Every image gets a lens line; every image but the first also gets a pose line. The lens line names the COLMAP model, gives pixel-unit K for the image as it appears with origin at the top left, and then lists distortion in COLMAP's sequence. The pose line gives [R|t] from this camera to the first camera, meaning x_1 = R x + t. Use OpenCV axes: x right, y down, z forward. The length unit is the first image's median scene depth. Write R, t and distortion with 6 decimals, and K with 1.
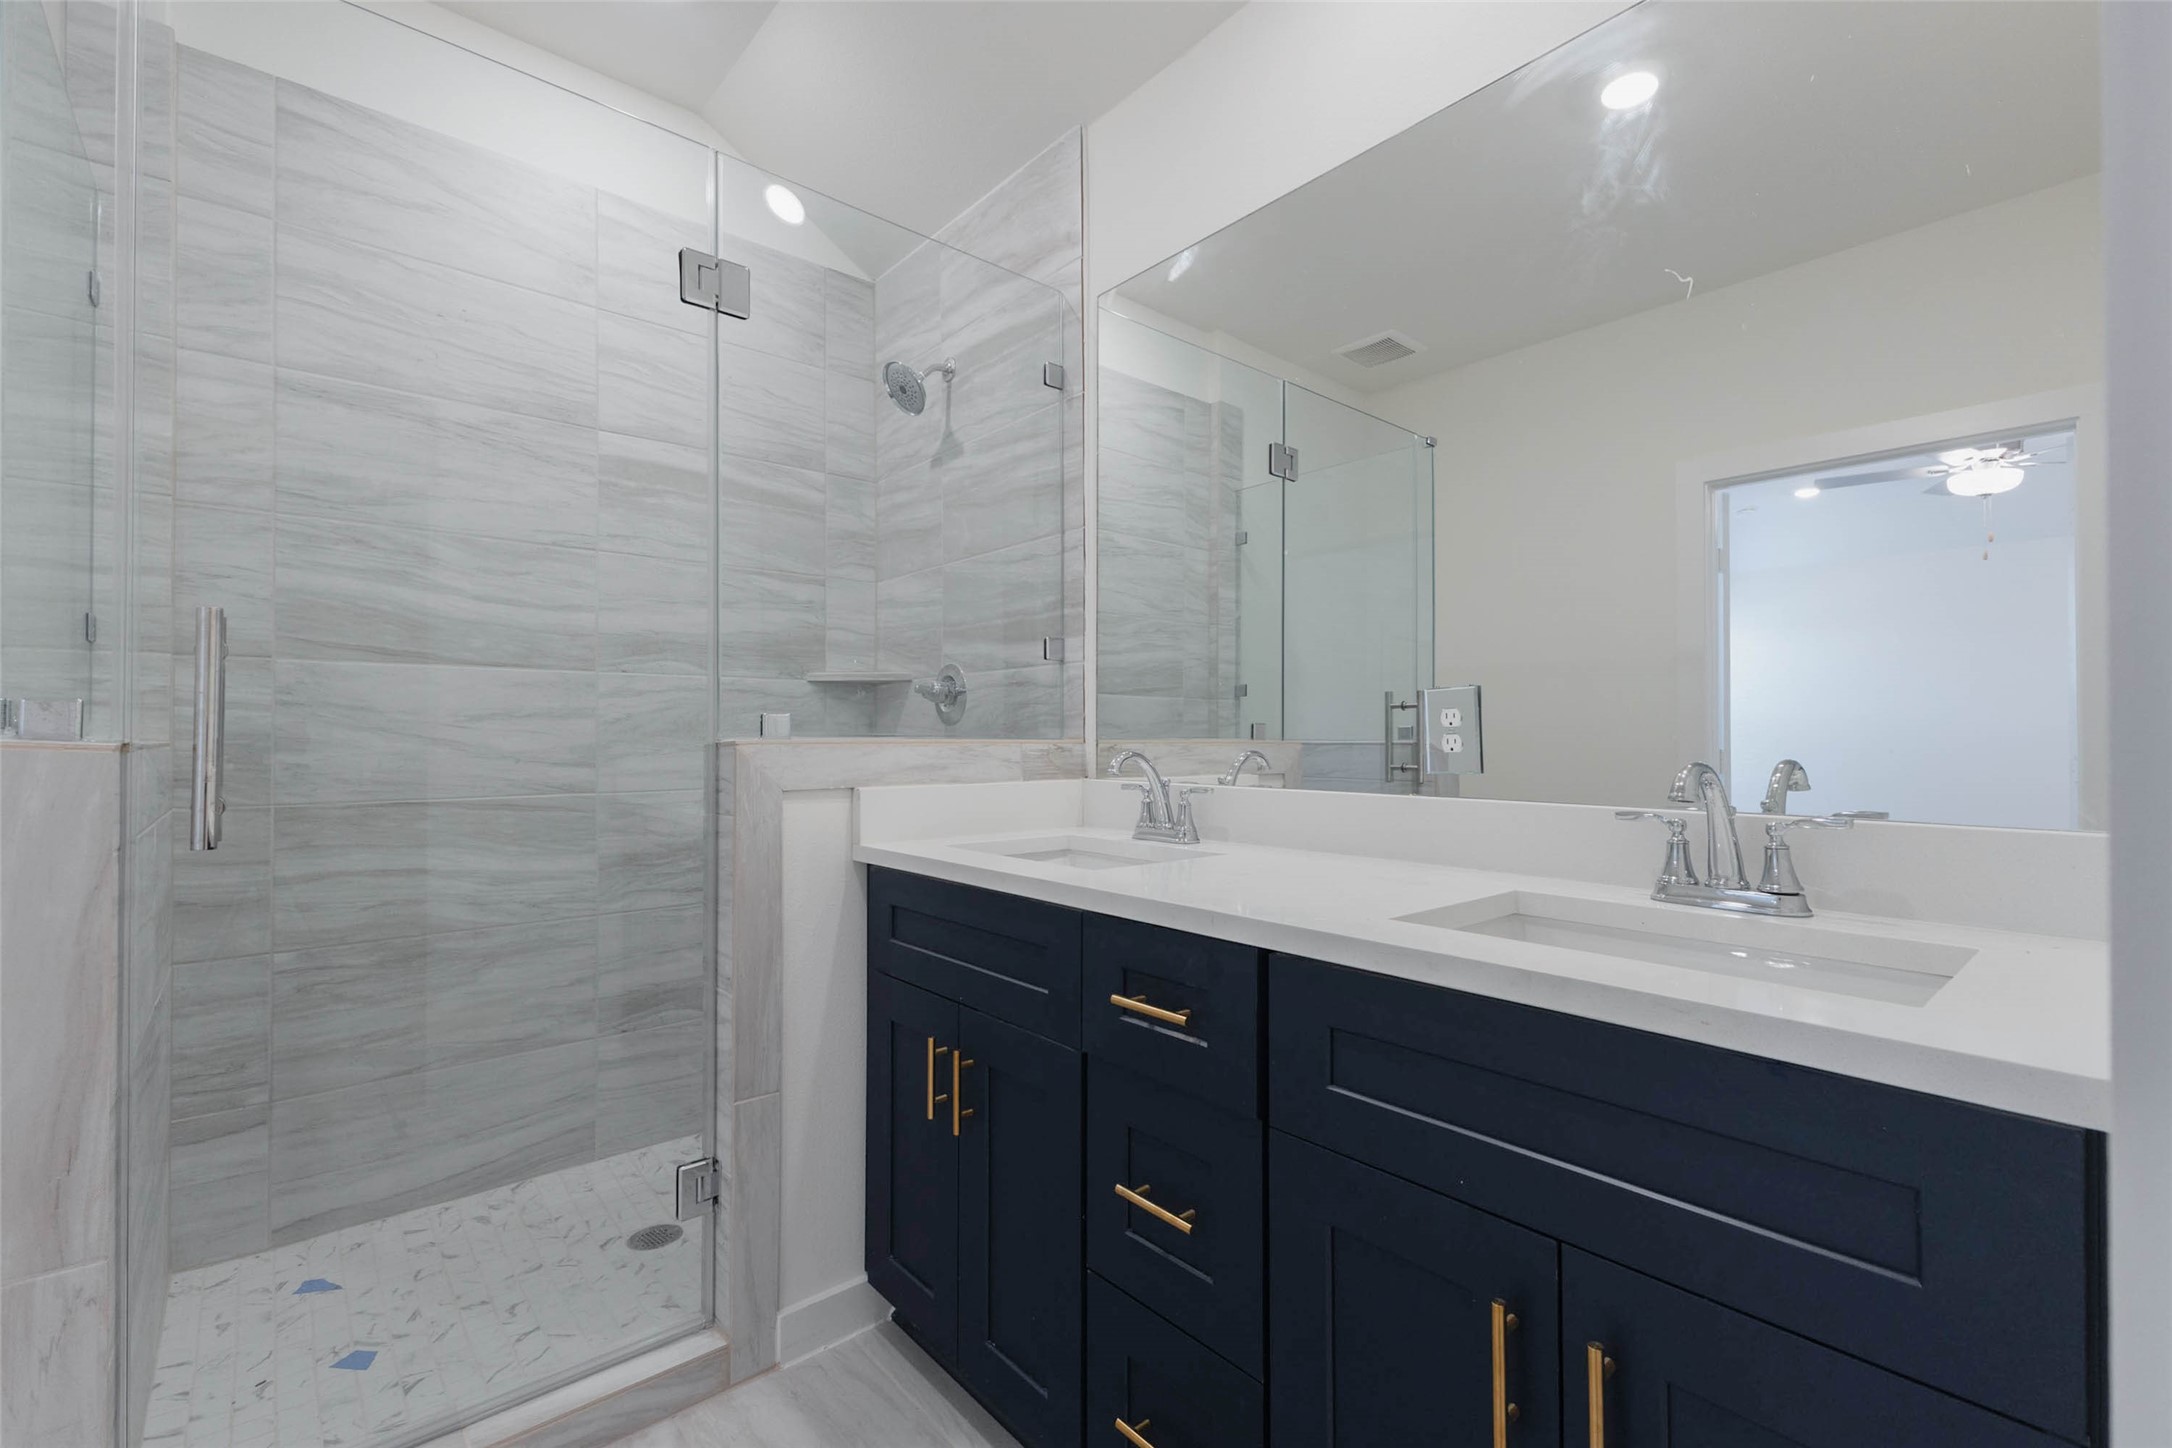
lens RADIAL K [[941.6, 0, 1086.0], [0, 941.6, 724.0], [0, 0, 1]] dist [0.010960, 0.000118]
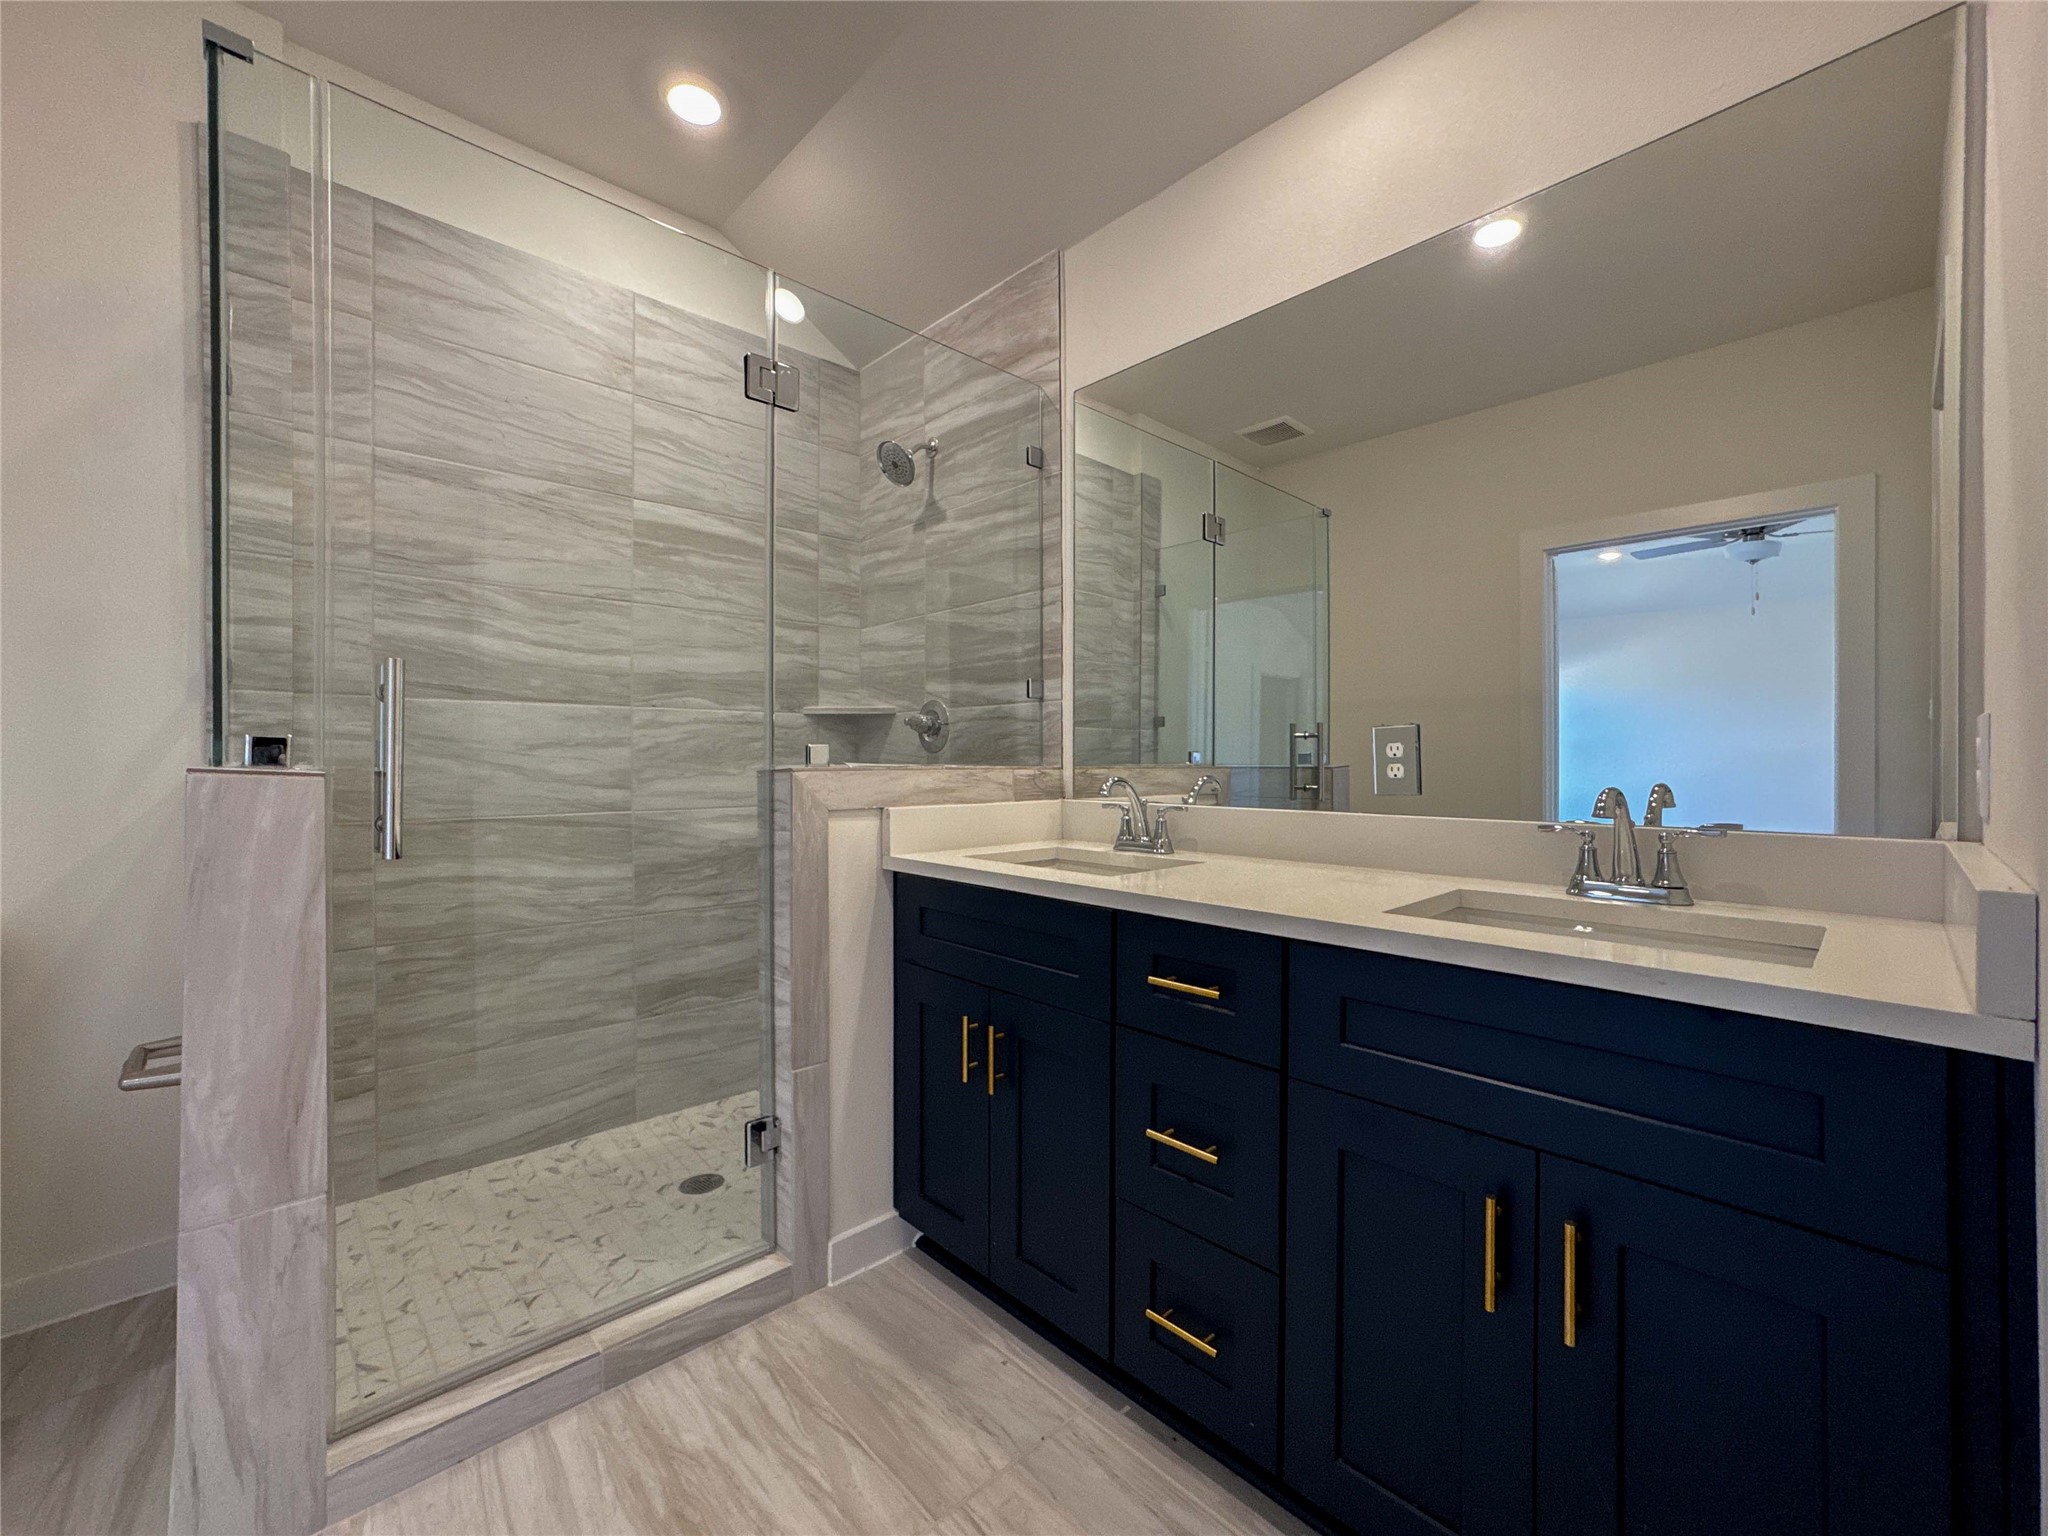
lens RADIAL K [[835.6, 0, 1015.7], [0, 835.6, 758.6], [0, 0, 1]] dist [-0.052733, 0.032262]
pose [[0.999215, 0.000830, 0.039607, -0.099568], [-0.001334, 0.999919, 0.012691, -0.005670], [-0.039593, -0.012733, 0.999135, -0.039582]]
